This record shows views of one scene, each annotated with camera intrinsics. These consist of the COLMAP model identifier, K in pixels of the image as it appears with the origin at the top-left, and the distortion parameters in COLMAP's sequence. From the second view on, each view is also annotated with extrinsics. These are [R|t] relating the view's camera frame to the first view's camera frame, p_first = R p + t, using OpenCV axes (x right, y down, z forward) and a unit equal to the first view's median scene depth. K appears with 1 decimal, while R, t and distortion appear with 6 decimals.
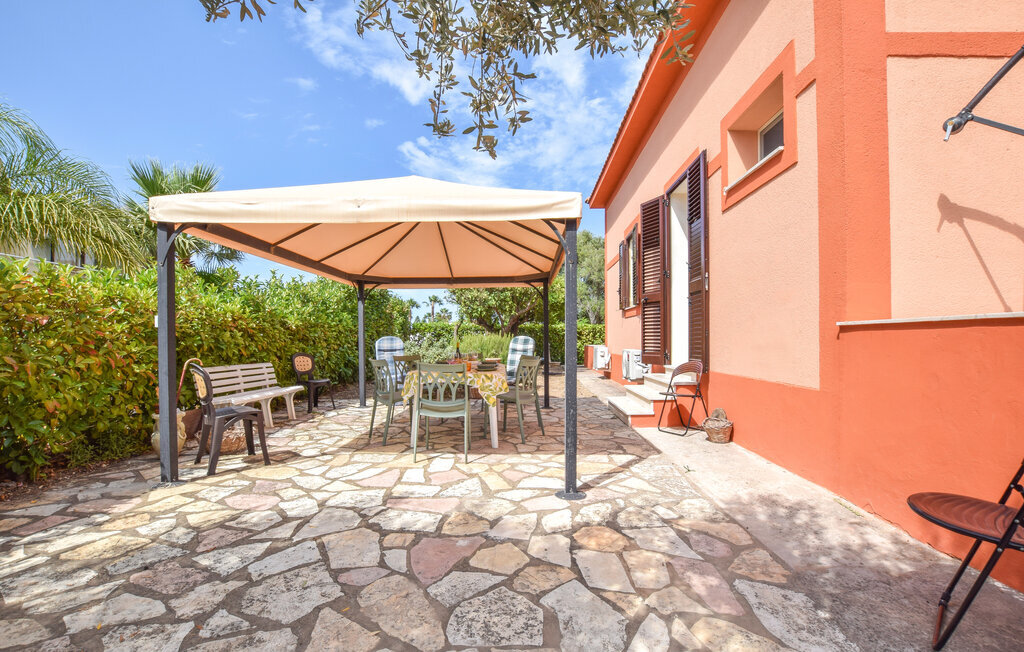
lens RADIAL K [[463.9, 0, 512.0], [0, 463.9, 326.0], [0, 0, 1]] dist [-0.024538, 0.000064]
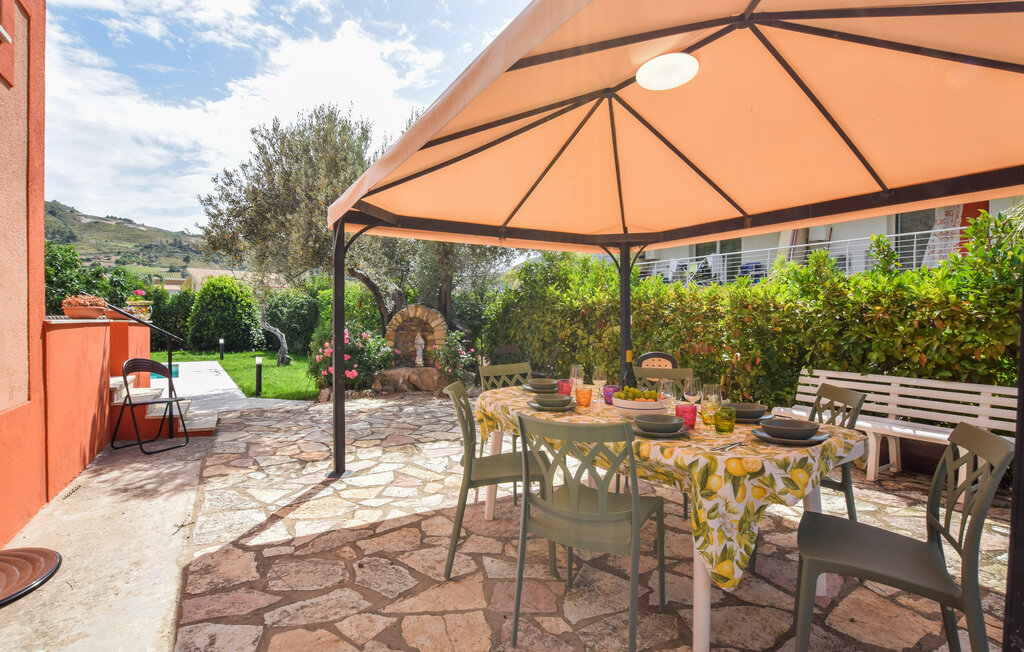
lens RADIAL K [[530.2, 0, 512.0], [0, 530.2, 326.0], [0, 0, 1]] dist [-0.001354, -0.000345]
pose [[-0.855155, 0.003699, -0.518359, 0.280138], [0.011800, 0.999854, -0.012332, 0.018280], [0.518238, -0.016663, -0.855074, 1.499469]]
